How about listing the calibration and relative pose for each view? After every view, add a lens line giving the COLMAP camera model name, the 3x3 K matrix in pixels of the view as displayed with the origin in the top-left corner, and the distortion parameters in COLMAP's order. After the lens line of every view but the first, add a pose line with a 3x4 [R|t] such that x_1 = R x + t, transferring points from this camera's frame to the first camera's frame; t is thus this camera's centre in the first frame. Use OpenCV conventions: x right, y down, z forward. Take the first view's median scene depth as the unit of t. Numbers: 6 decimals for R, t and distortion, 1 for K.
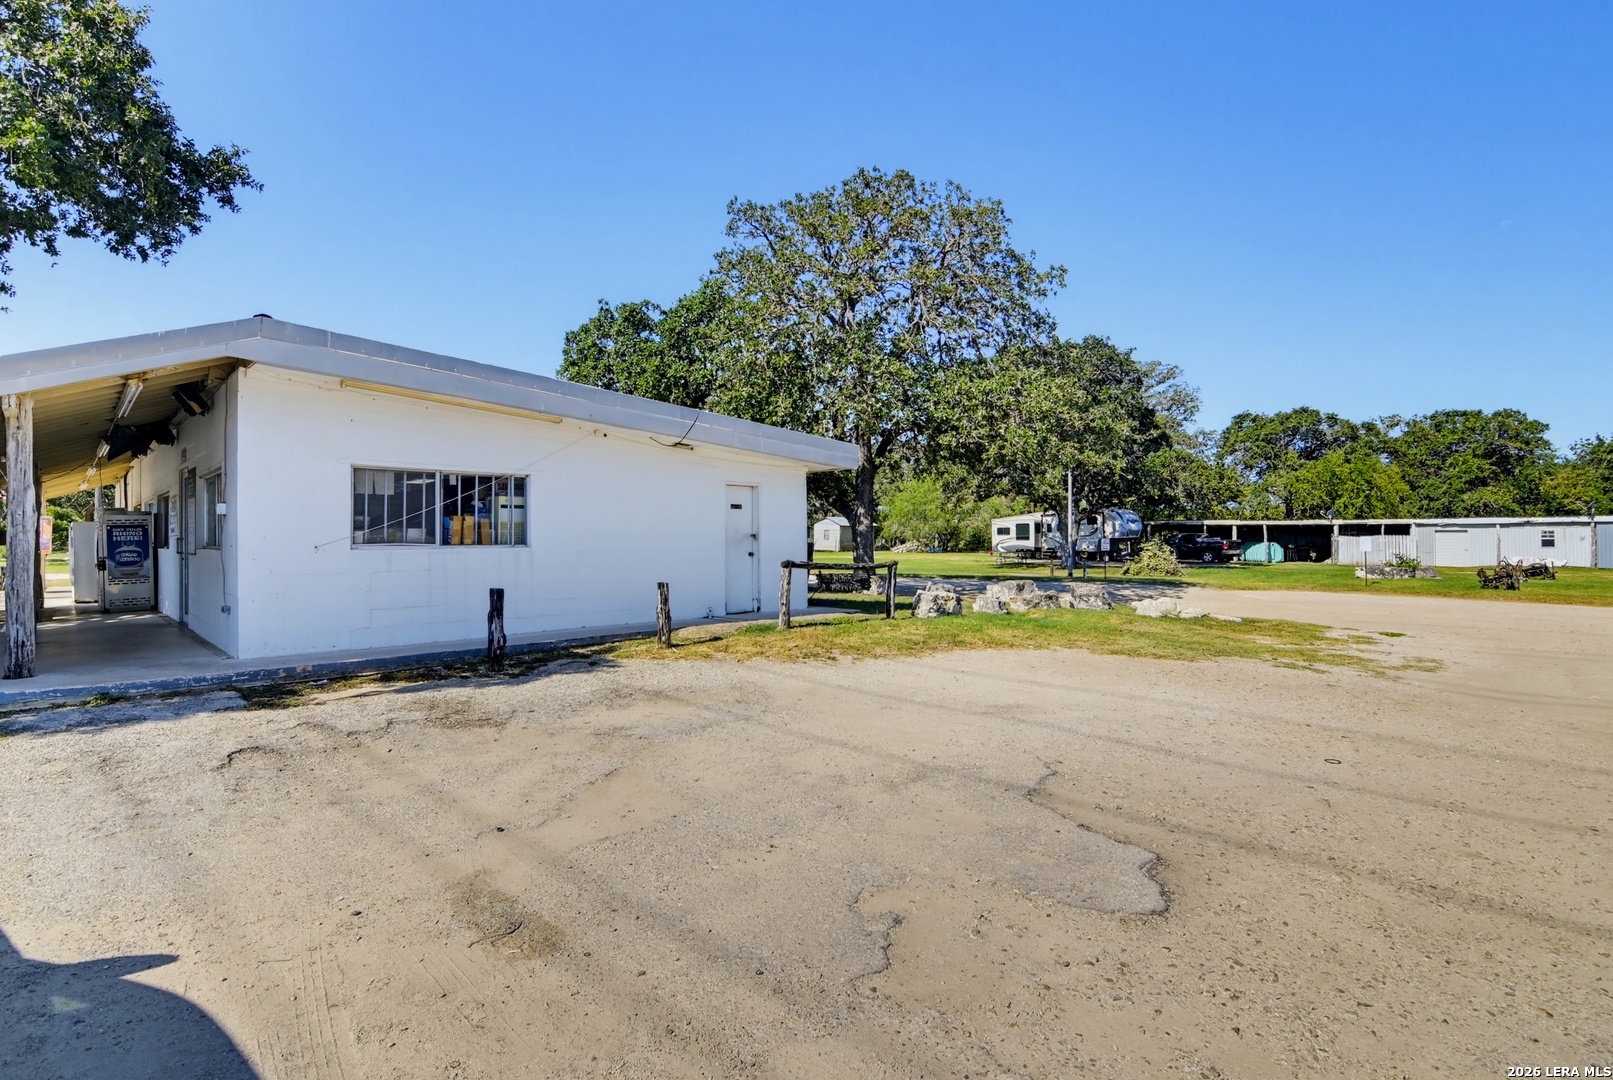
lens RADIAL K [[791.4, 0, 806.5], [0, 791.4, 540.0], [0, 0, 1]] dist [-0.019765, -0.000297]
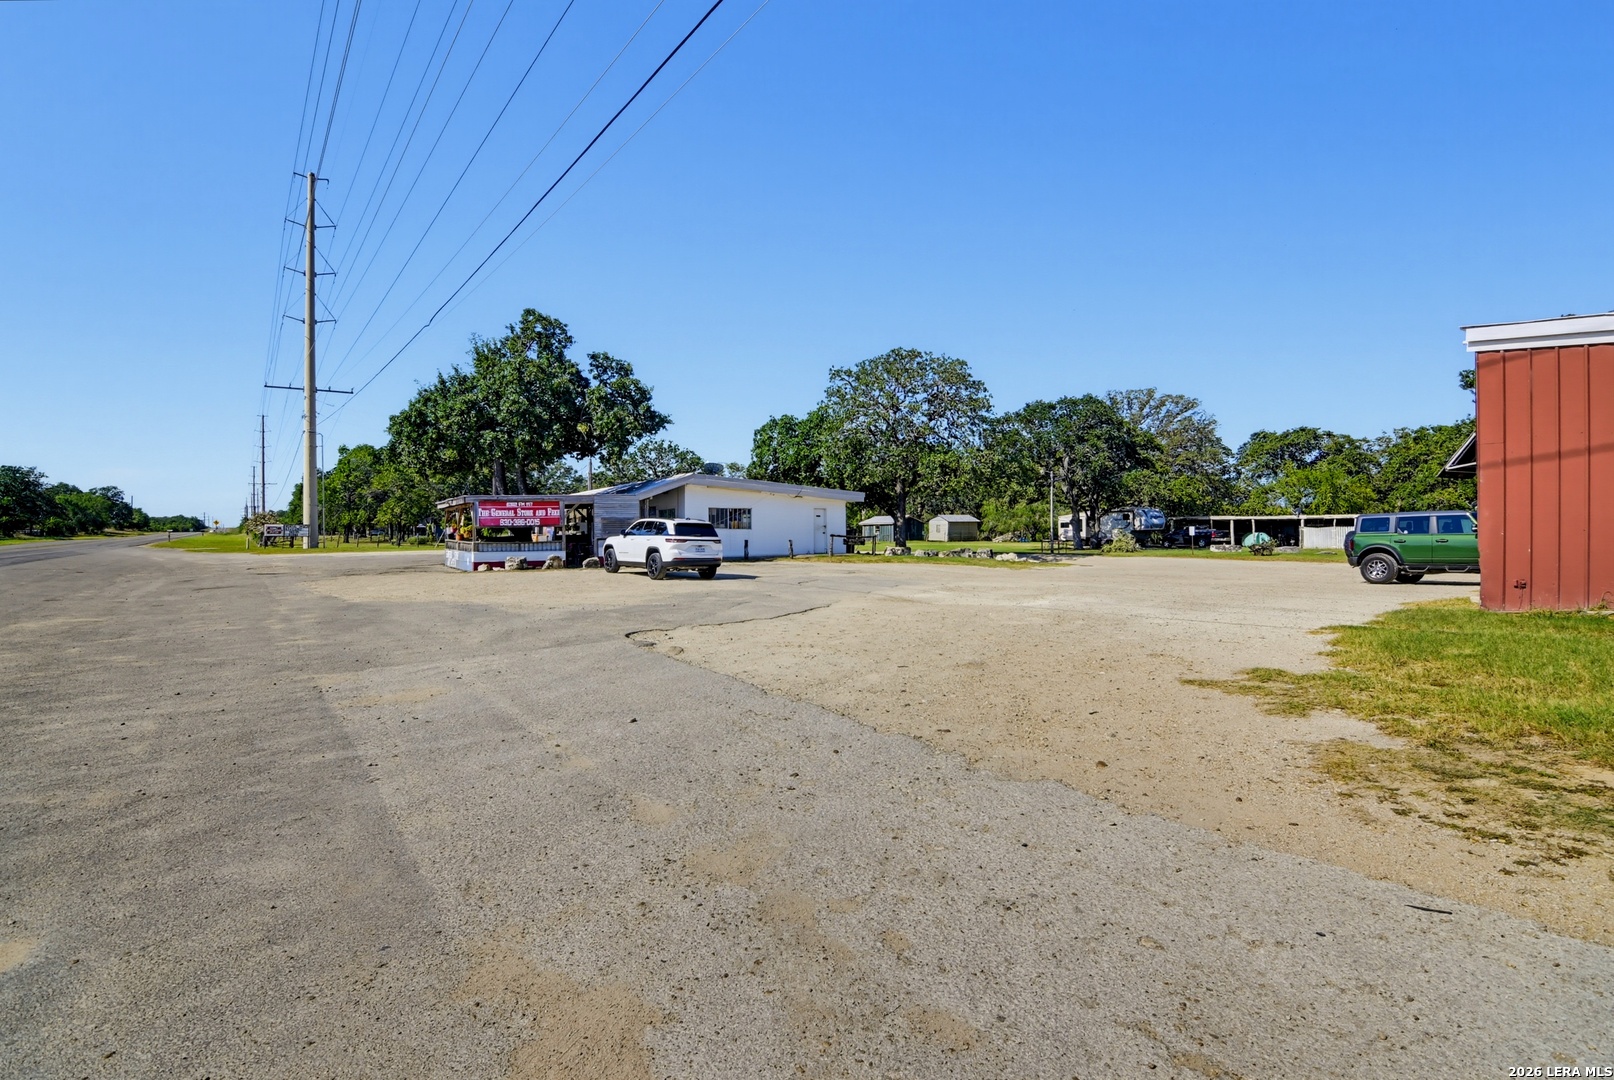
lens RADIAL K [[791.9, 0, 807.0], [0, 791.9, 540.0], [0, 0, 1]] dist [-0.019765, -0.000297]
pose [[0.979344, -0.000907, -0.202200, 0.120055], [0.001964, 0.999985, 0.005029, 0.007834], [0.202192, -0.005322, 0.979331, -0.484405]]
